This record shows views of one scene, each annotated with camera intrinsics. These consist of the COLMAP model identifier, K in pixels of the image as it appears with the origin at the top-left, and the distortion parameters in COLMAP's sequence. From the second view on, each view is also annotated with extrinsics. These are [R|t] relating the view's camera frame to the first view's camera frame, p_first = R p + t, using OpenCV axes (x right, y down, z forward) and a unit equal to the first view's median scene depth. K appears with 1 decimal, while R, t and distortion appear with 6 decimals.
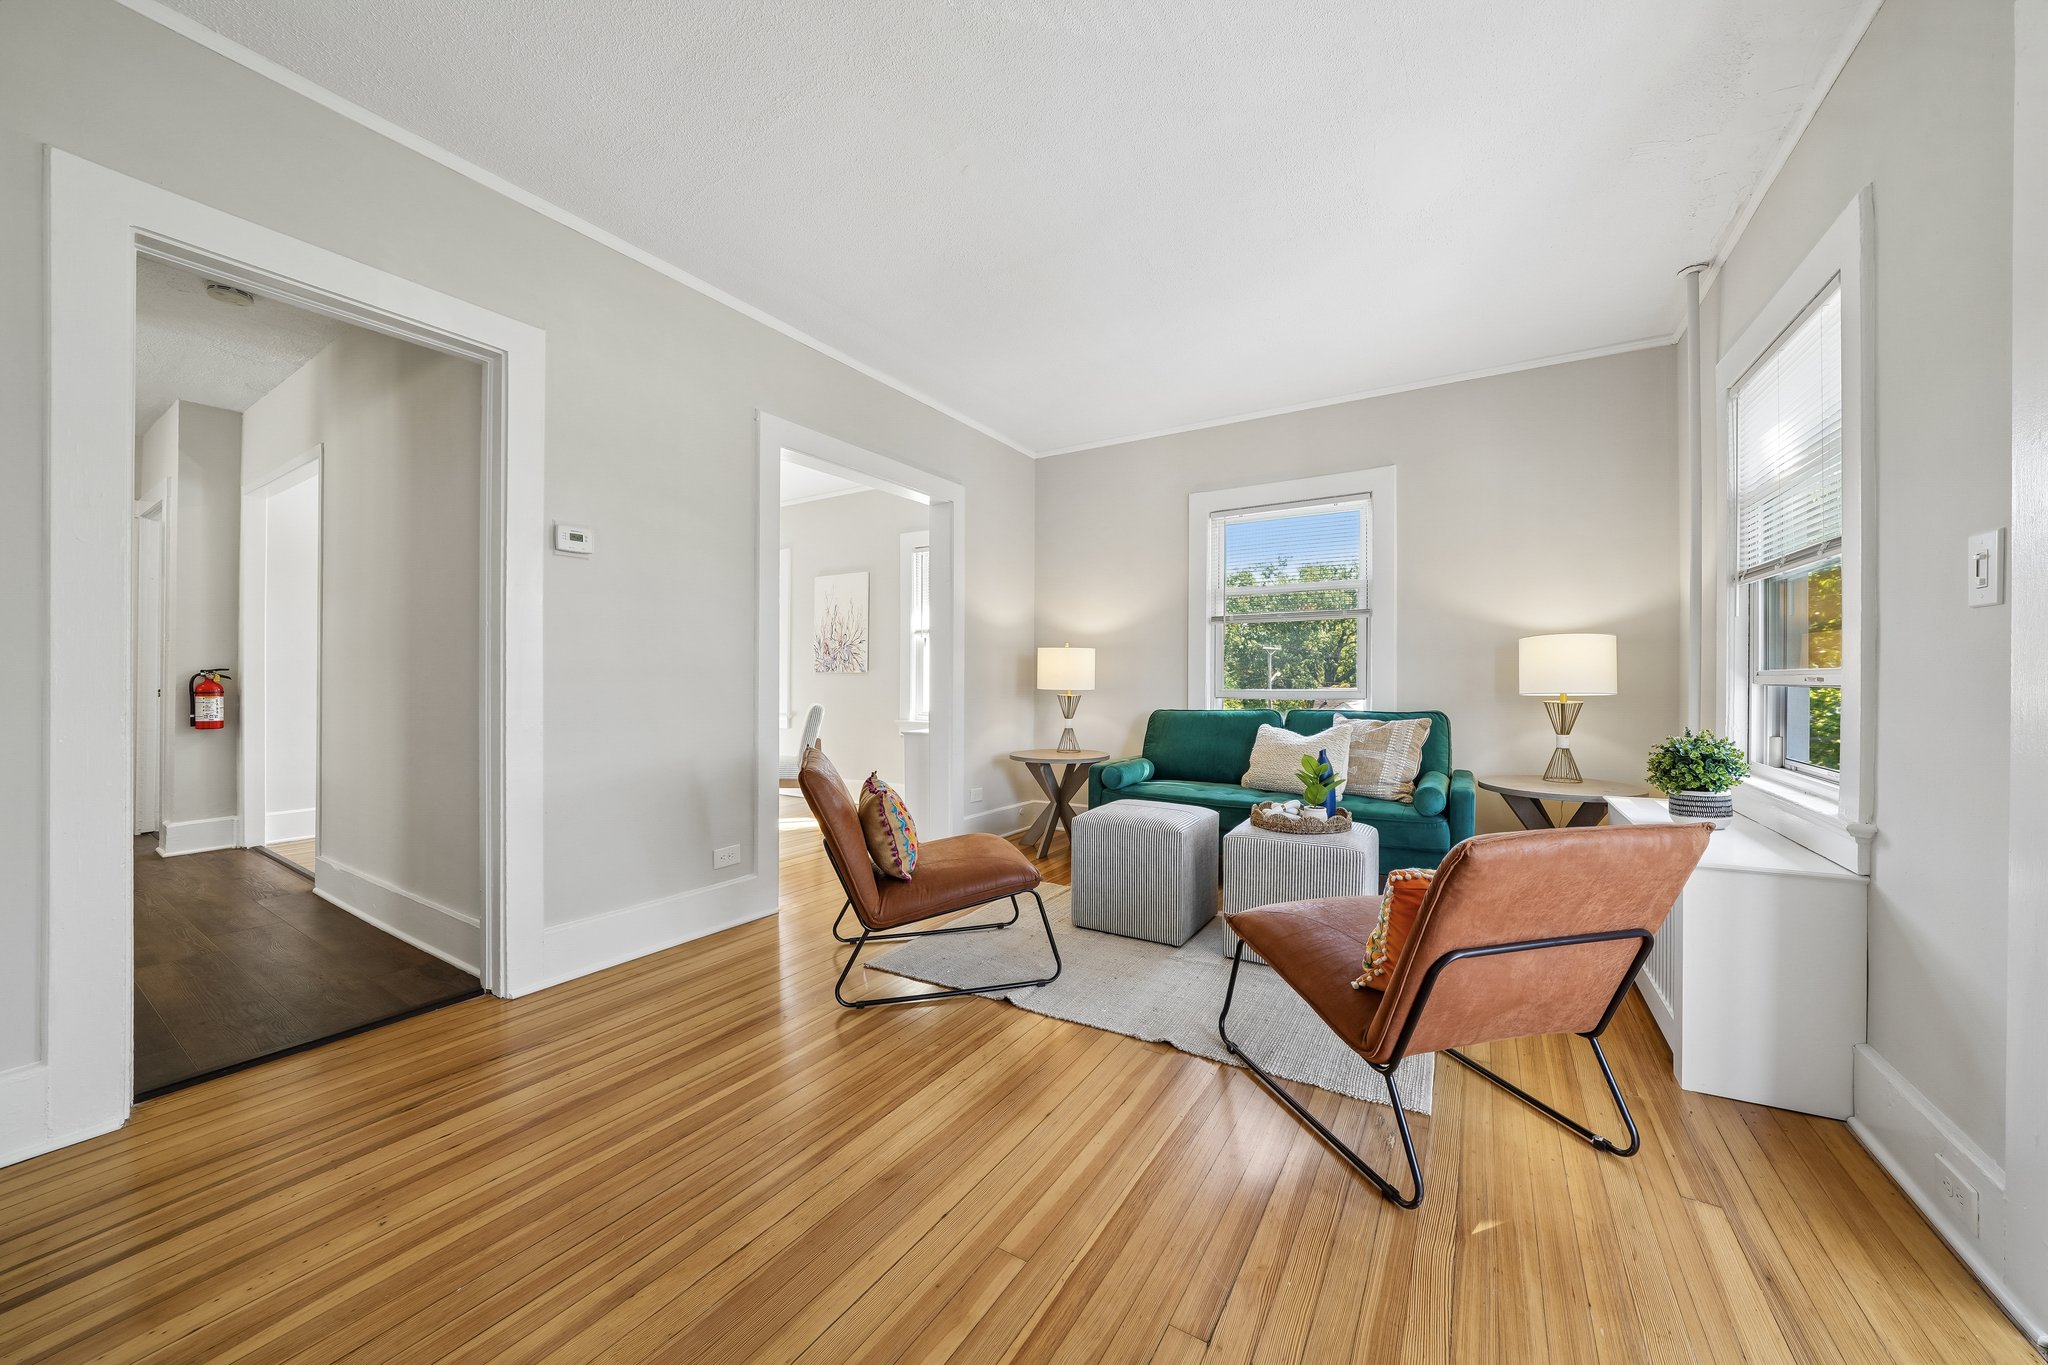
lens RADIAL K [[725.0, 0, 1023.5], [0, 725.0, 679.1], [0, 0, 1]] dist [-0.017530, 0.000230]
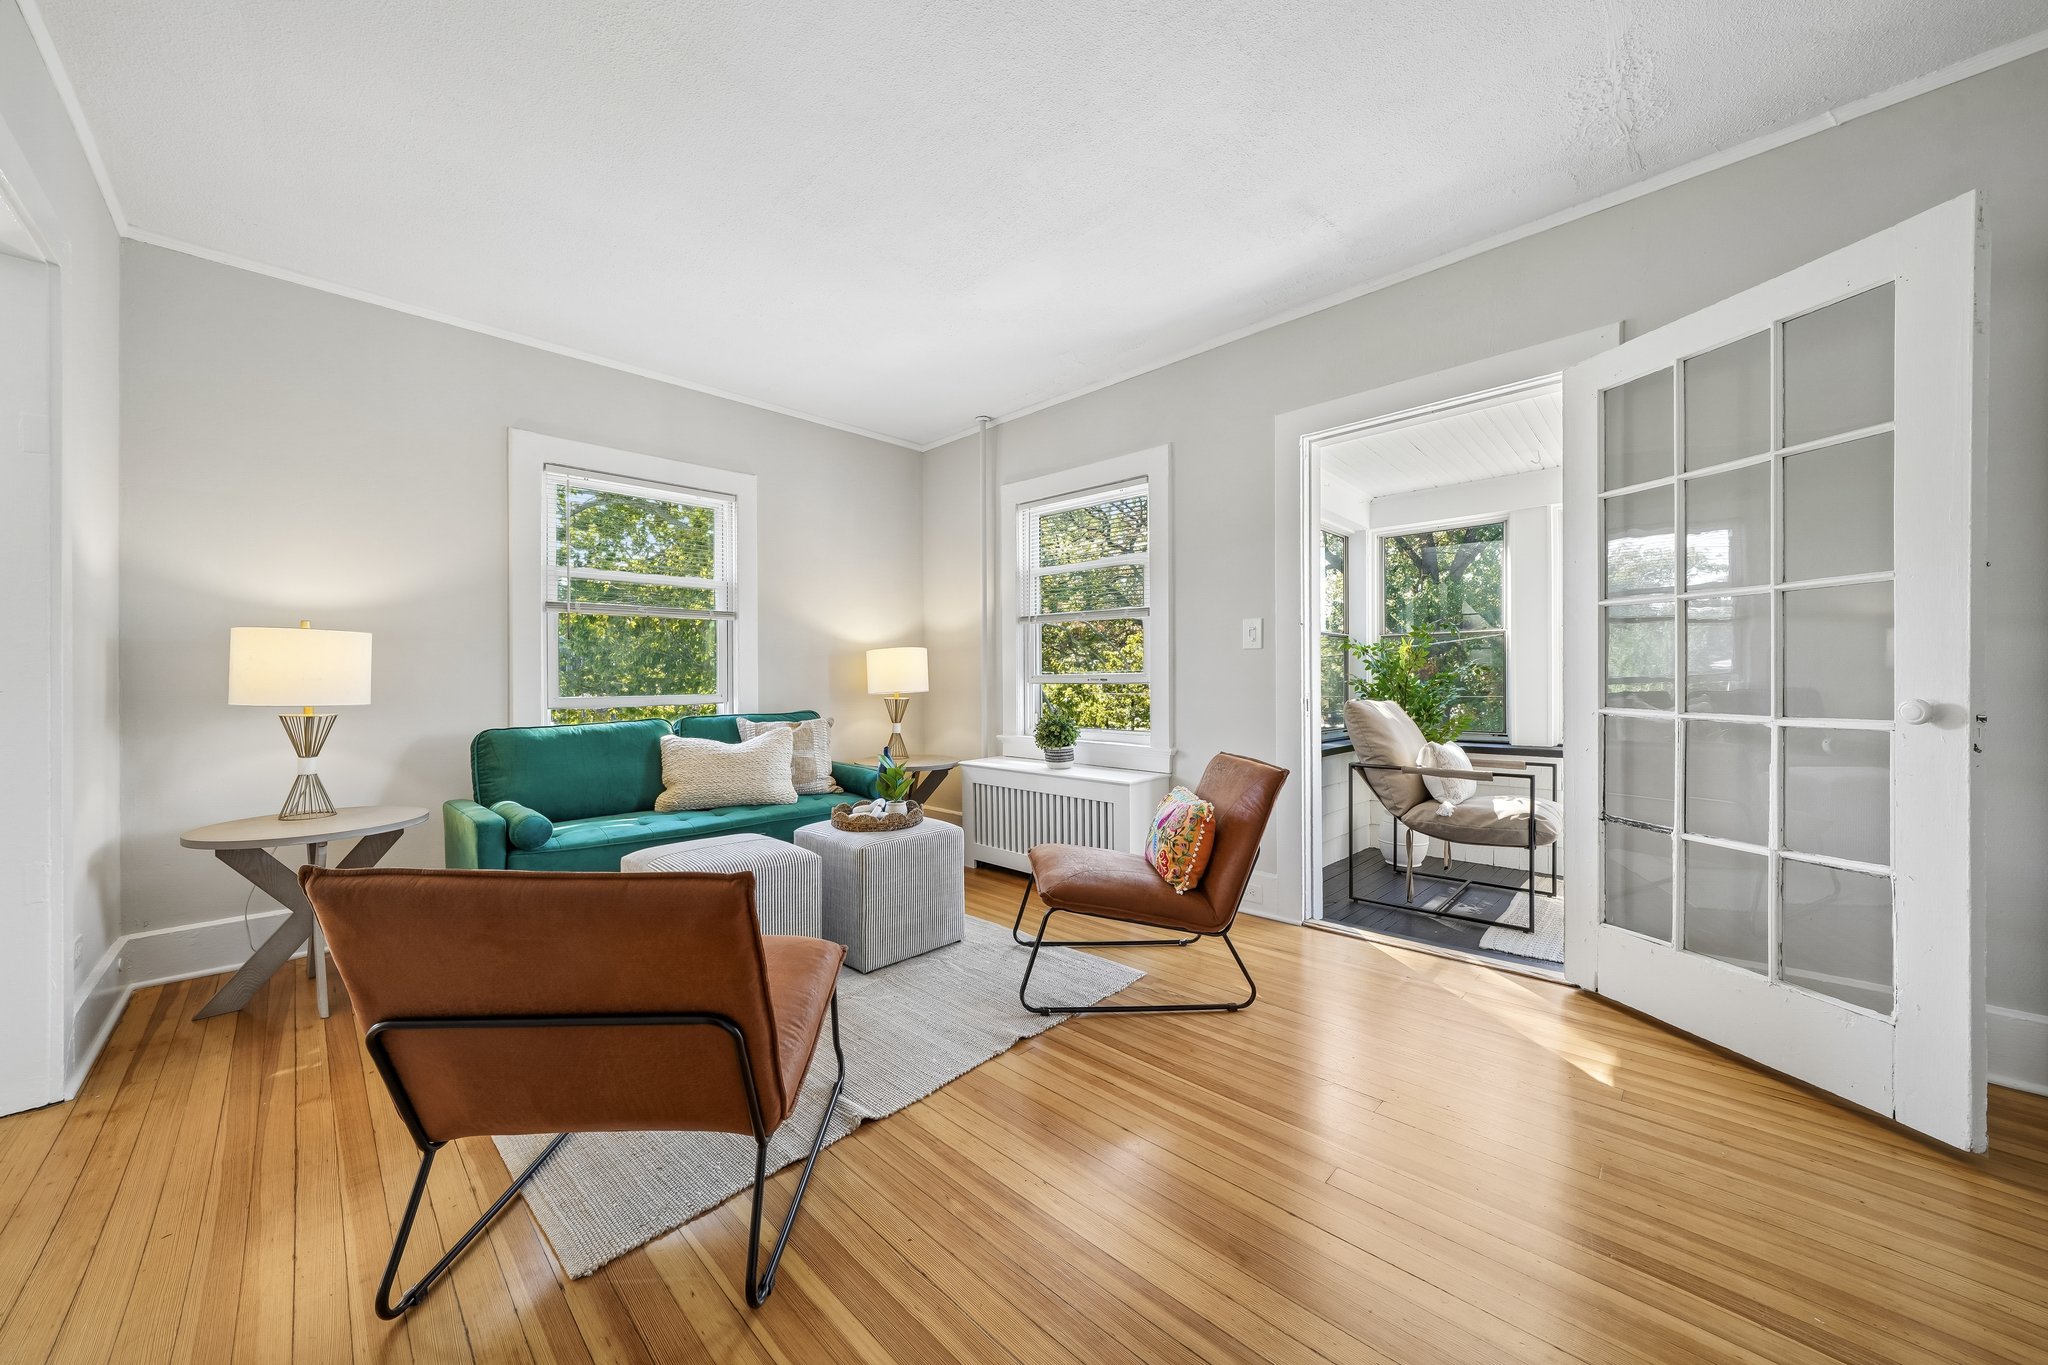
lens RADIAL K [[723.8, 0, 1013.8], [0, 723.8, 683.9], [0, 0, 1]] dist [-0.013444, 0.000326]
pose [[0.217536, -0.007757, 0.976021, -0.518405], [0.007450, 0.999952, 0.006287, -0.001779], [-0.976024, 0.005904, 0.217584, 0.513617]]
